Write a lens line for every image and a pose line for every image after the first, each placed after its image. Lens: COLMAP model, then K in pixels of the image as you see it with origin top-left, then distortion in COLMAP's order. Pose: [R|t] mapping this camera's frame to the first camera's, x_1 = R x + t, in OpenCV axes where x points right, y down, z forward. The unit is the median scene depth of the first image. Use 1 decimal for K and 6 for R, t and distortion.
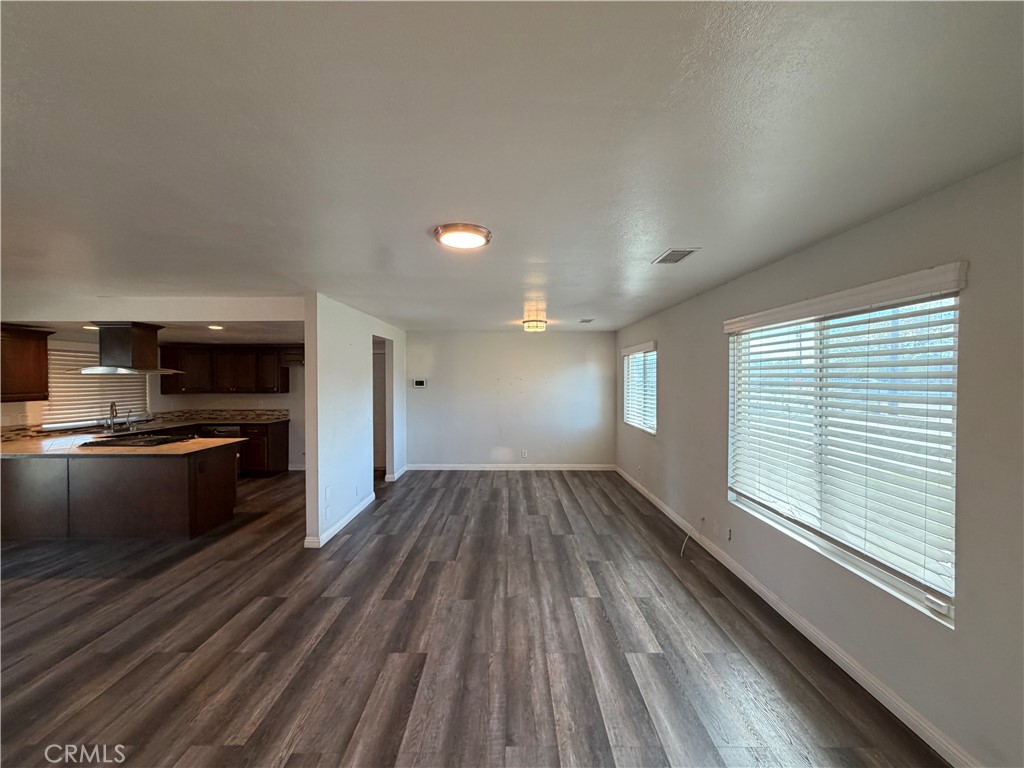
lens RADIAL K [[408.2, 0, 508.7], [0, 408.2, 380.8], [0, 0, 1]] dist [0.002951, 0.000113]
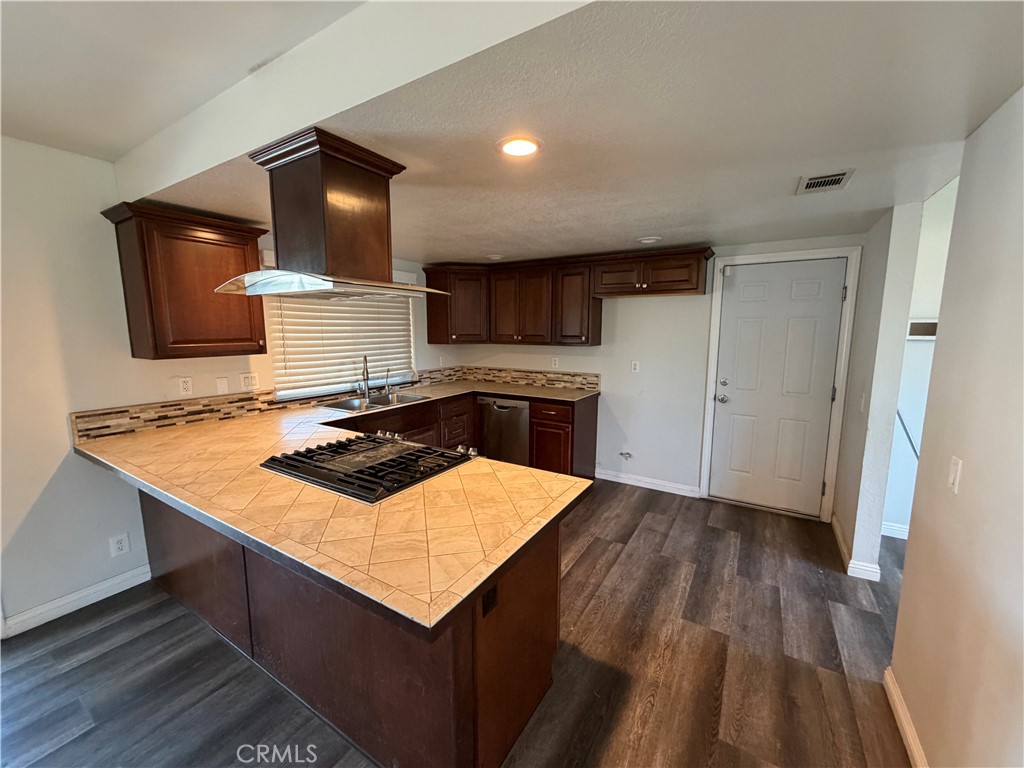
lens RADIAL K [[408.2, 0, 509.2], [0, 408.2, 381.2], [0, 0, 1]] dist [0.002951, 0.000113]
pose [[0.850357, 0.070193, -0.521504, -0.382629], [-0.003967, 0.991890, 0.127037, 0.008313], [0.526192, -0.105959, 0.843739, 0.499165]]
